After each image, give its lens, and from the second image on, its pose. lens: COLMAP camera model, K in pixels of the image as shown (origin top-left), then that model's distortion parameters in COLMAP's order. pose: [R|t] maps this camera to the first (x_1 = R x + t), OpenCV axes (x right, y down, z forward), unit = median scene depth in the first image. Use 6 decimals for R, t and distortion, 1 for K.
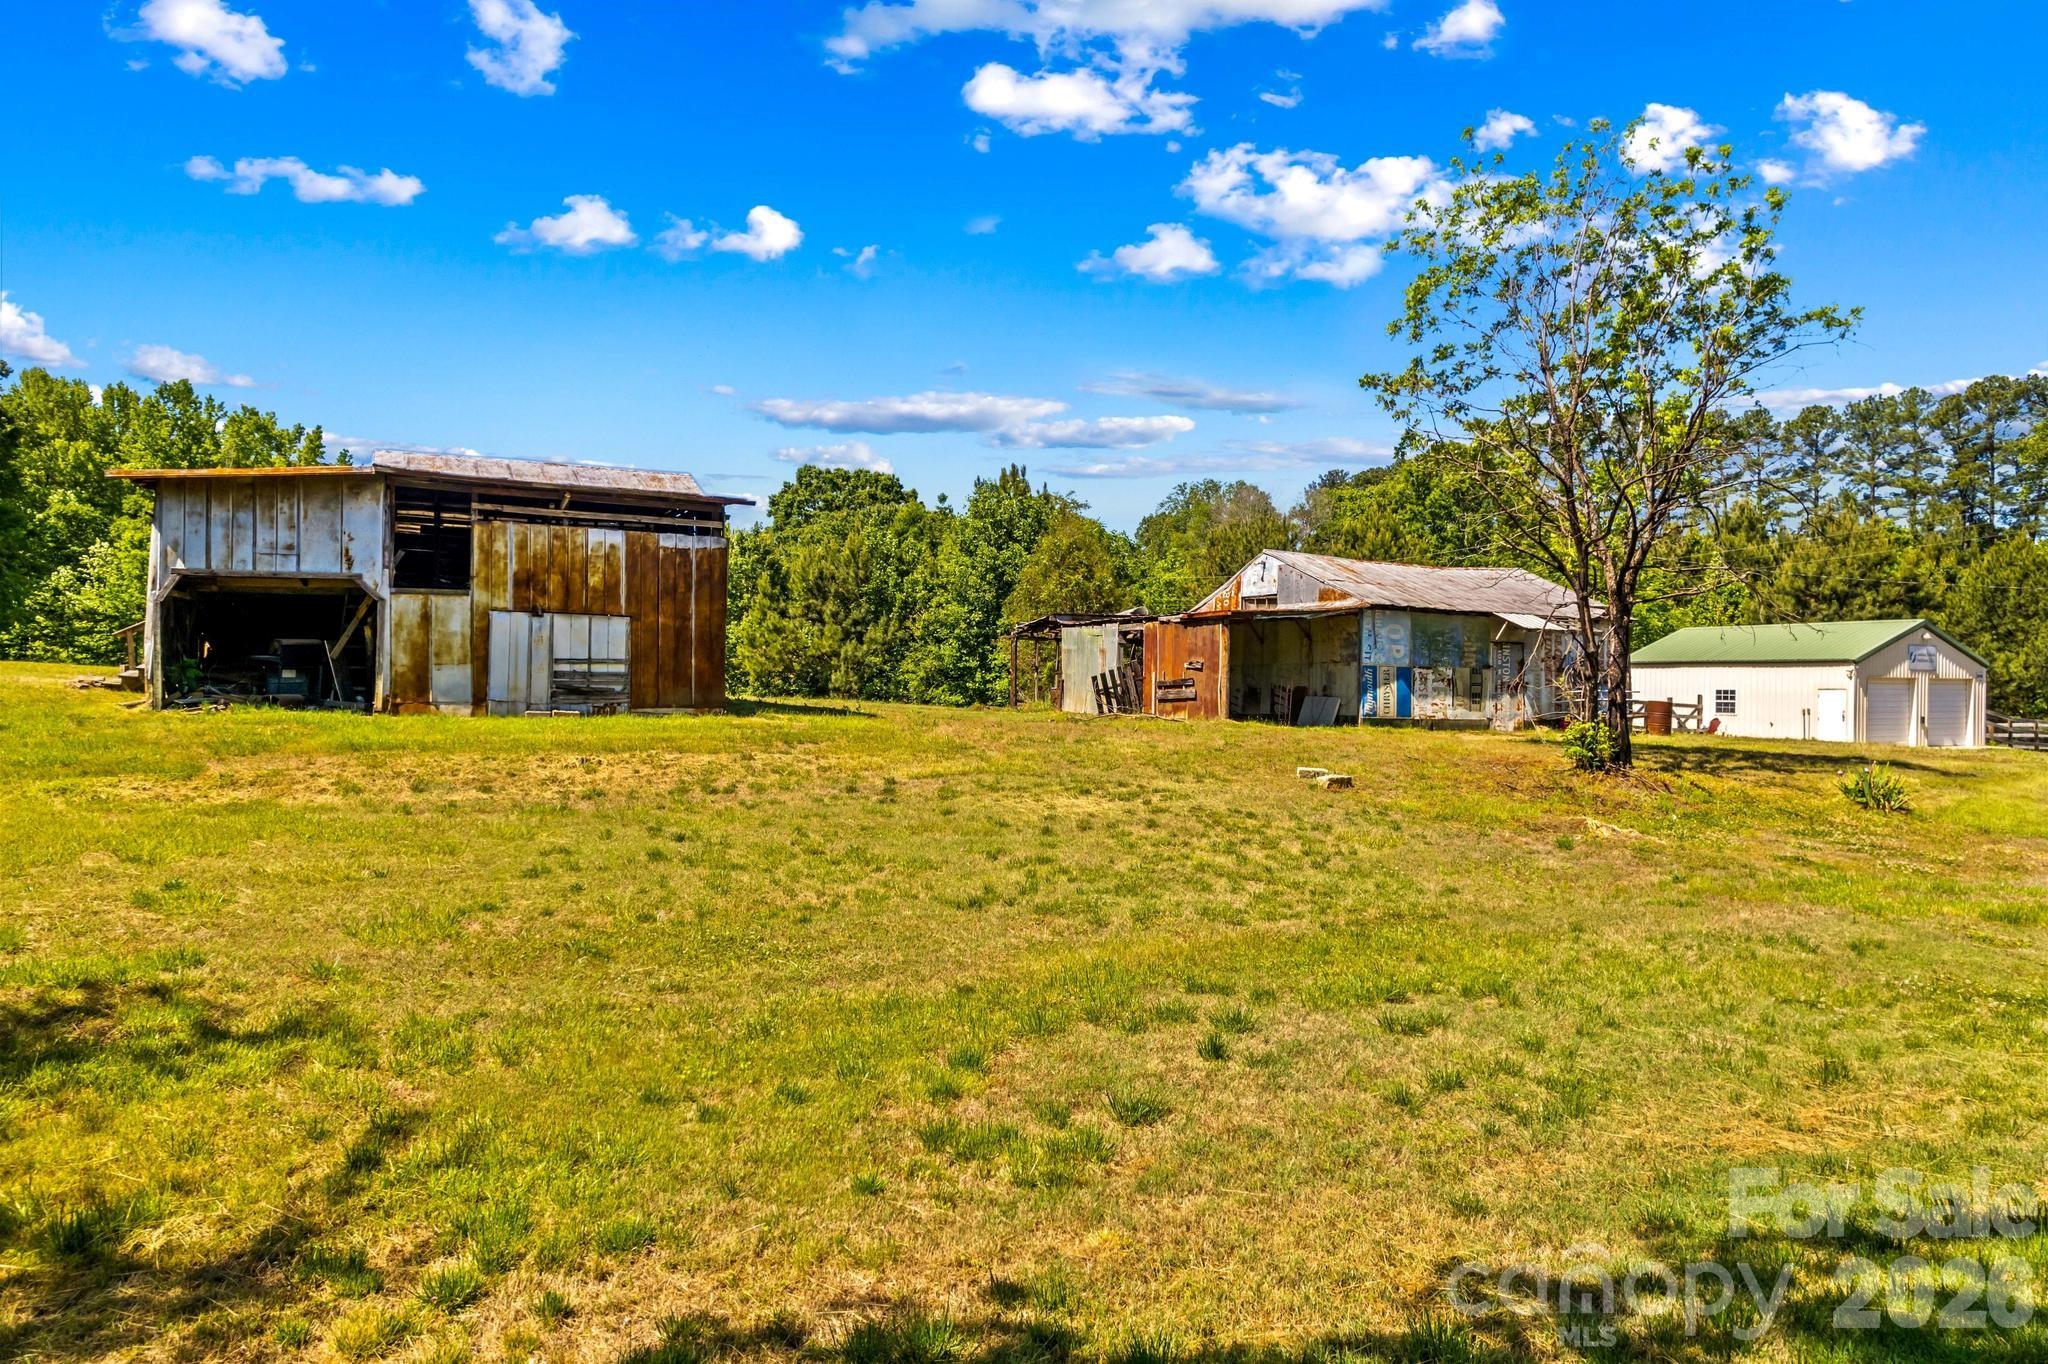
lens RADIAL K [[1352.6, 0, 1021.8], [0, 1352.6, 695.4], [0, 0, 1]] dist [-0.053473, 0.062729]
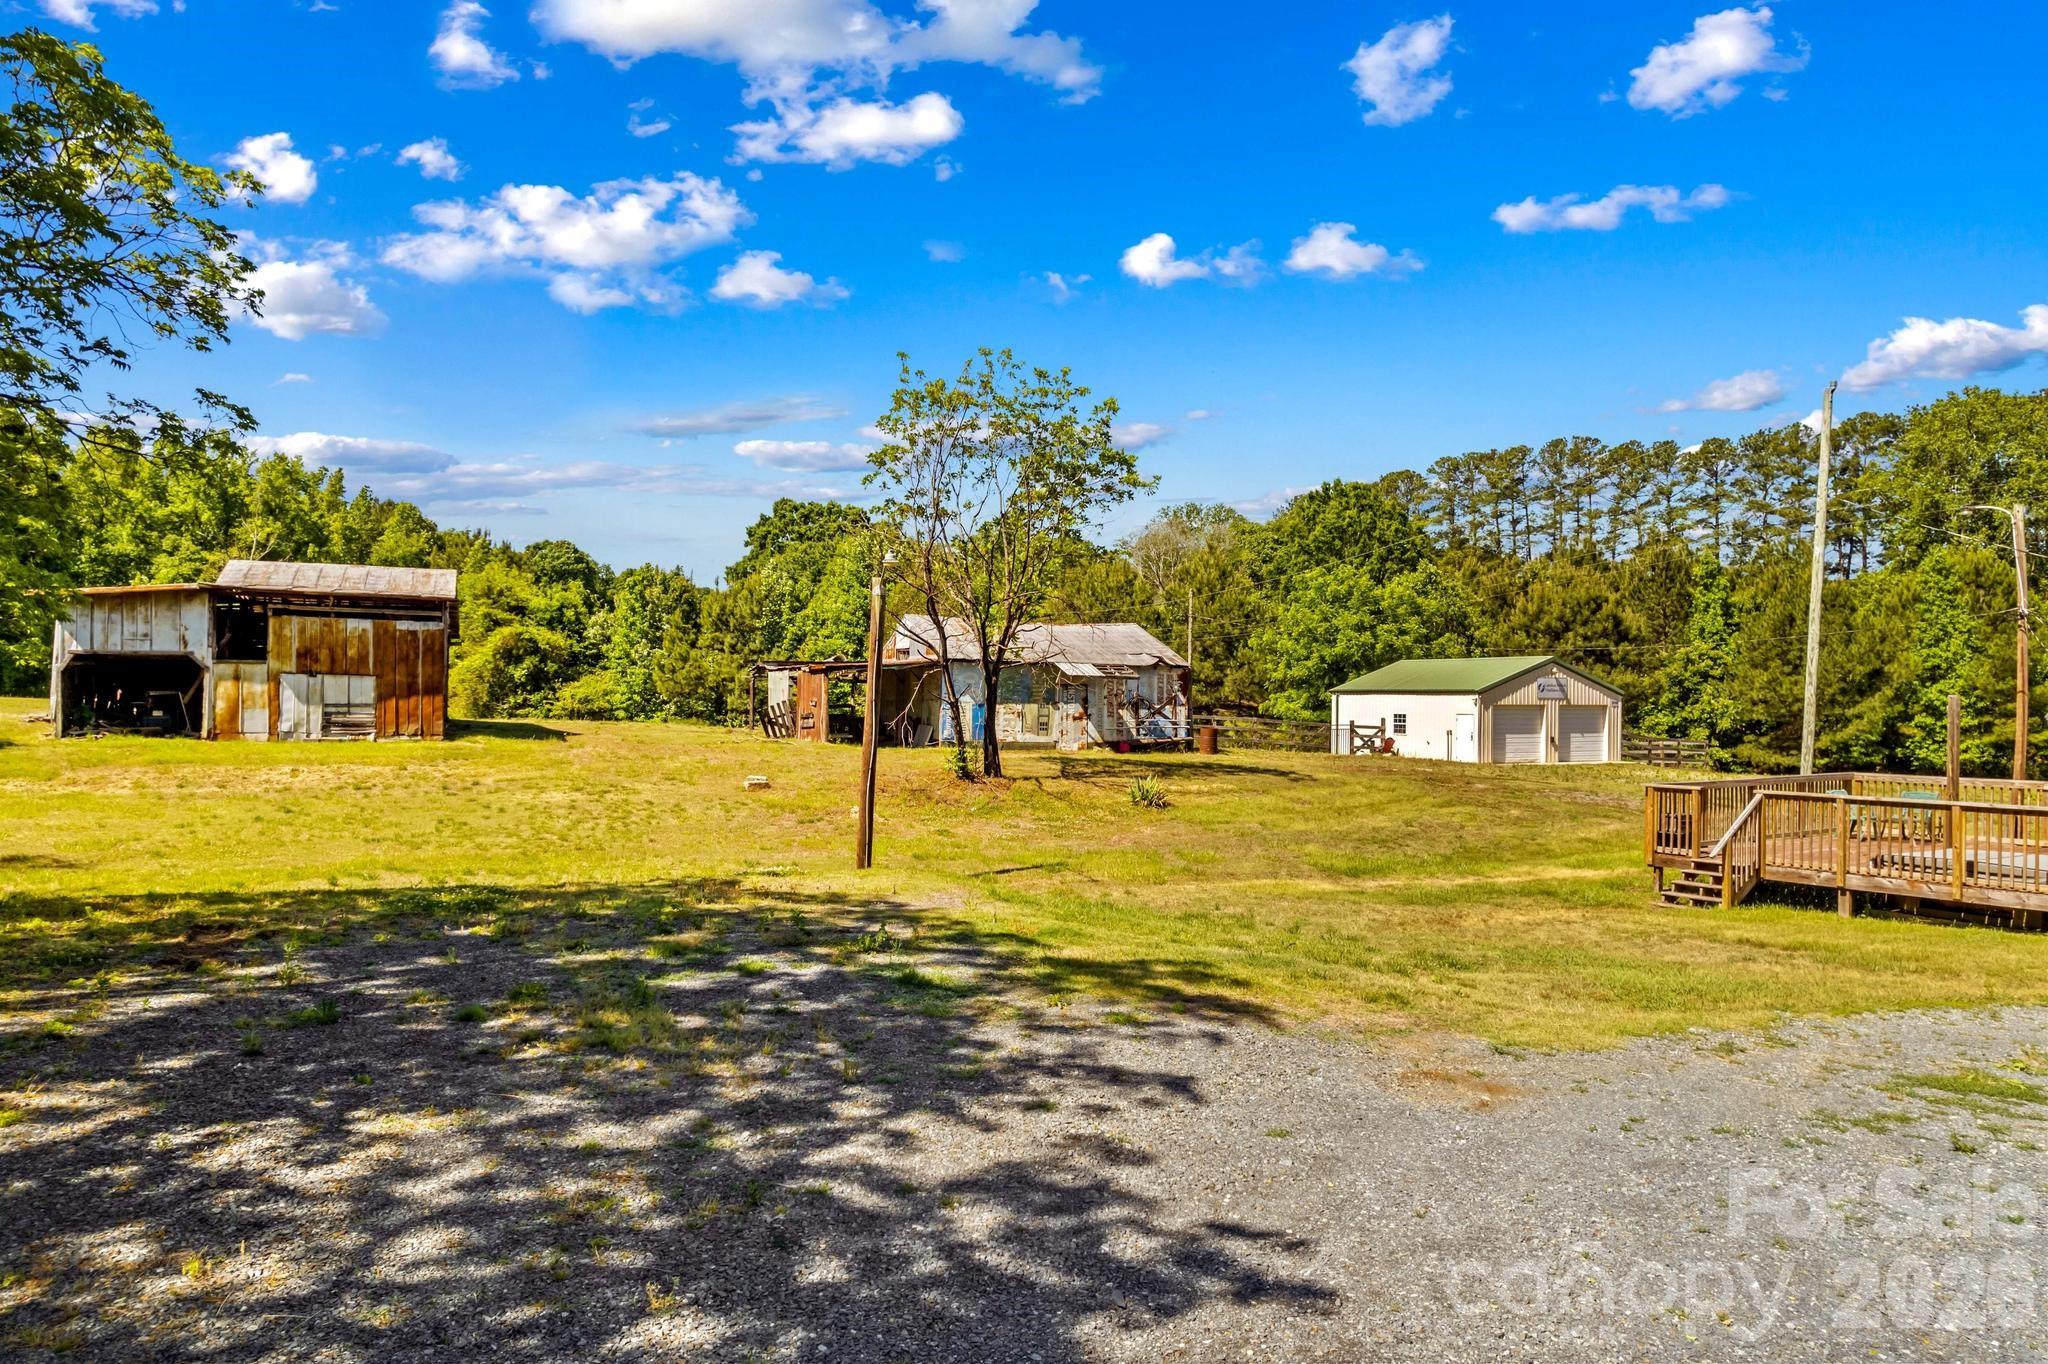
lens RADIAL K [[1352.6, 0, 1021.8], [0, 1352.6, 695.4], [0, 0, 1]] dist [-0.053473, 0.062729]
pose [[0.998878, 0.000388, -0.047365, 0.264276], [-0.000699, 0.999978, -0.006563, -0.013876], [0.047362, 0.006589, 0.998856, -0.249062]]
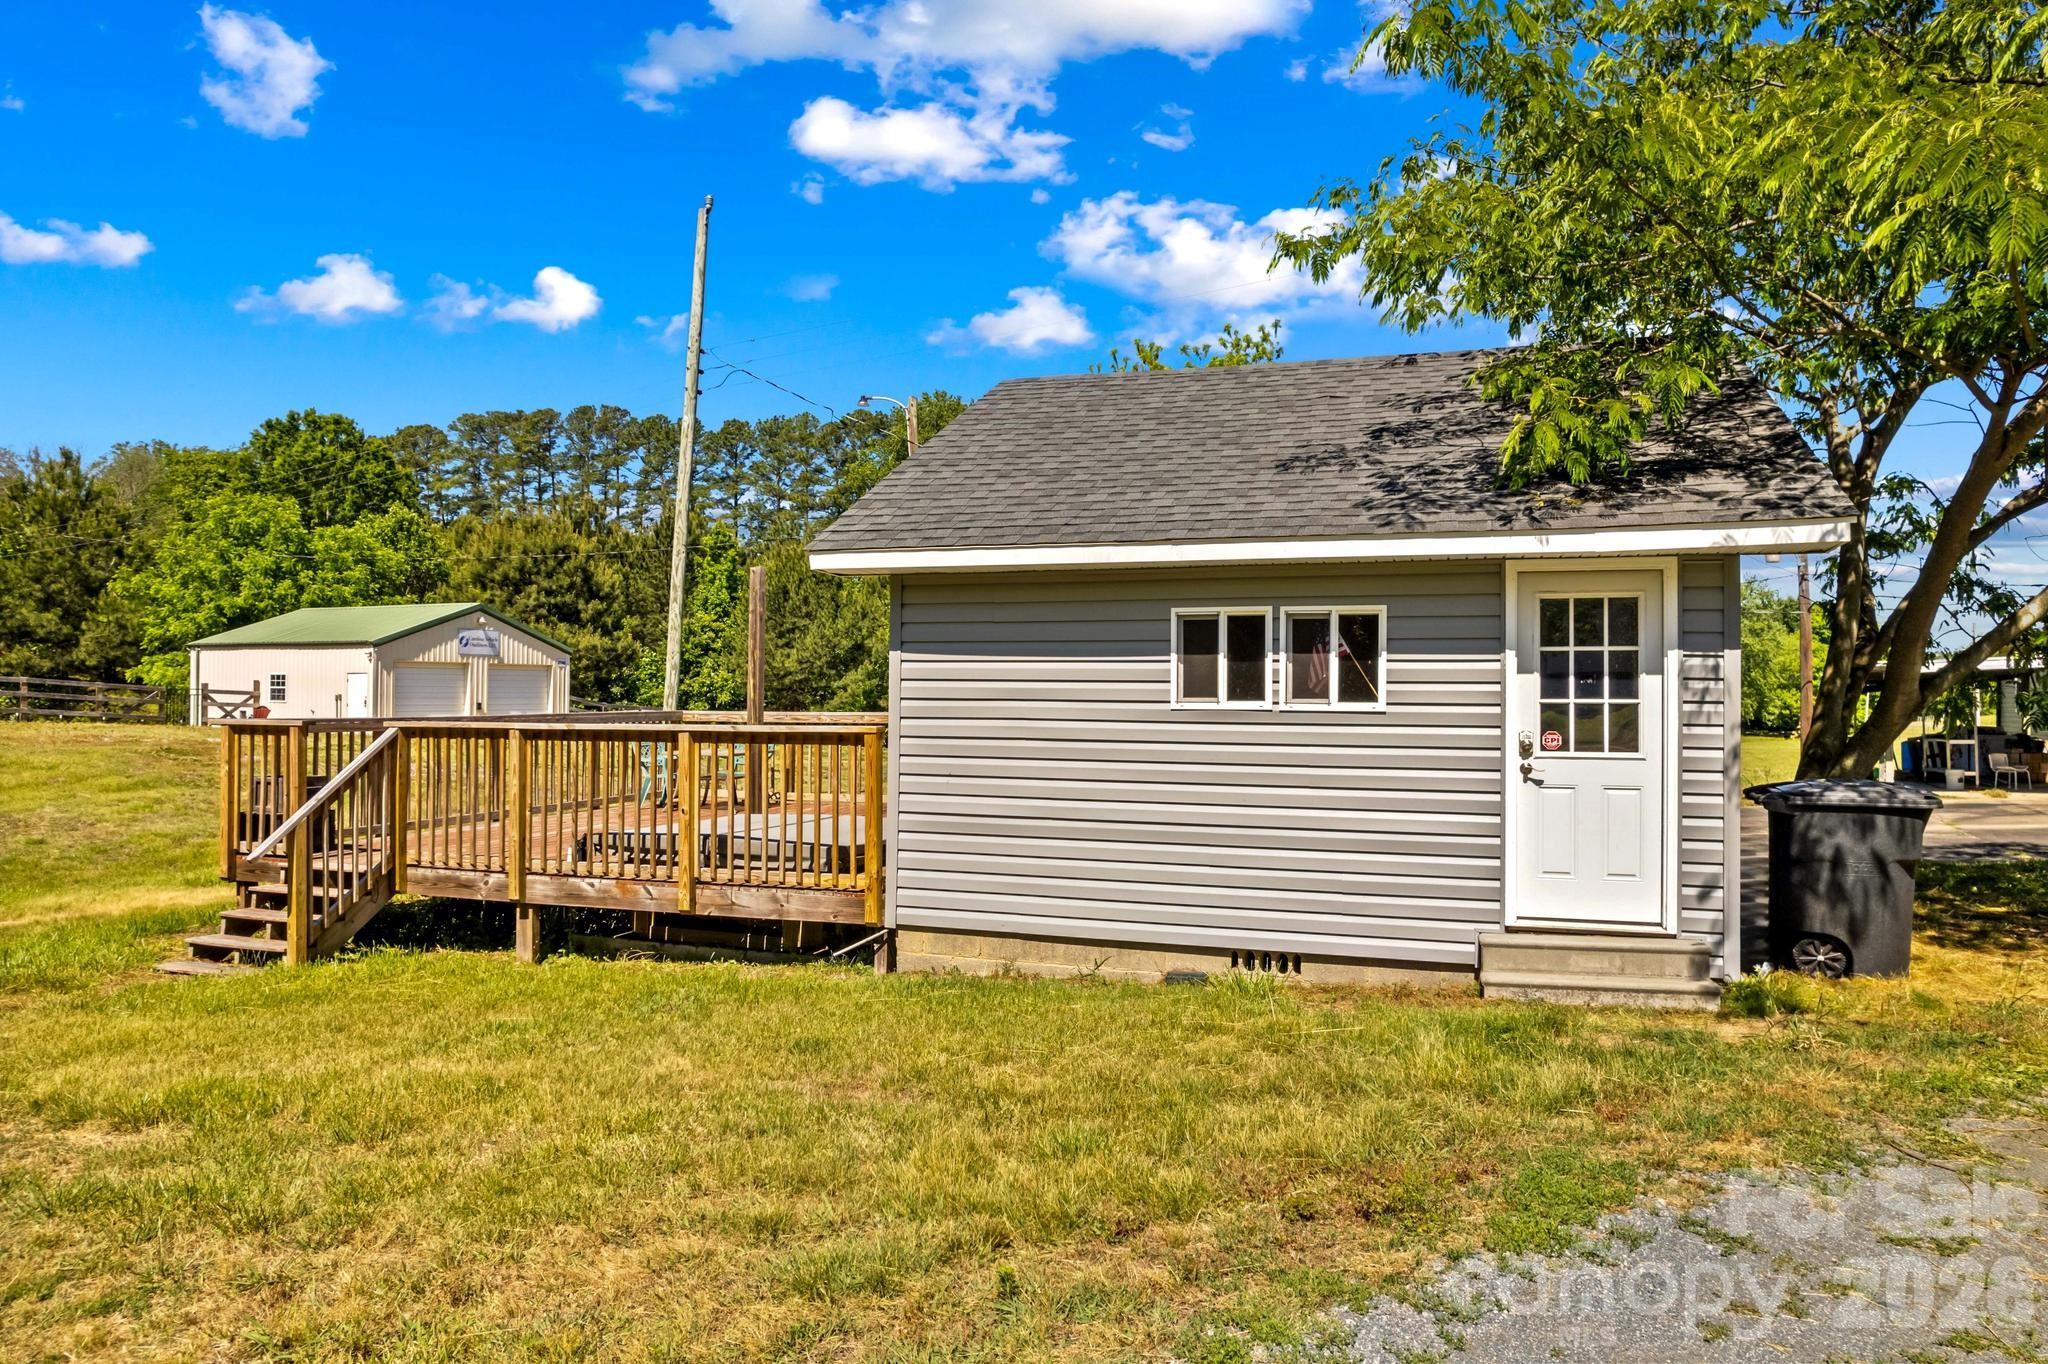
lens RADIAL K [[1351.9, 0, 1024.0], [0, 1351.9, 682.0], [0, 0, 1]] dist [-0.064599, 0.054777]
pose [[0.815168, 0.002775, 0.579218, 0.451487], [0.002886, 0.999957, -0.008853, 0.011151], [-0.579217, 0.008889, 0.815125, -0.032191]]
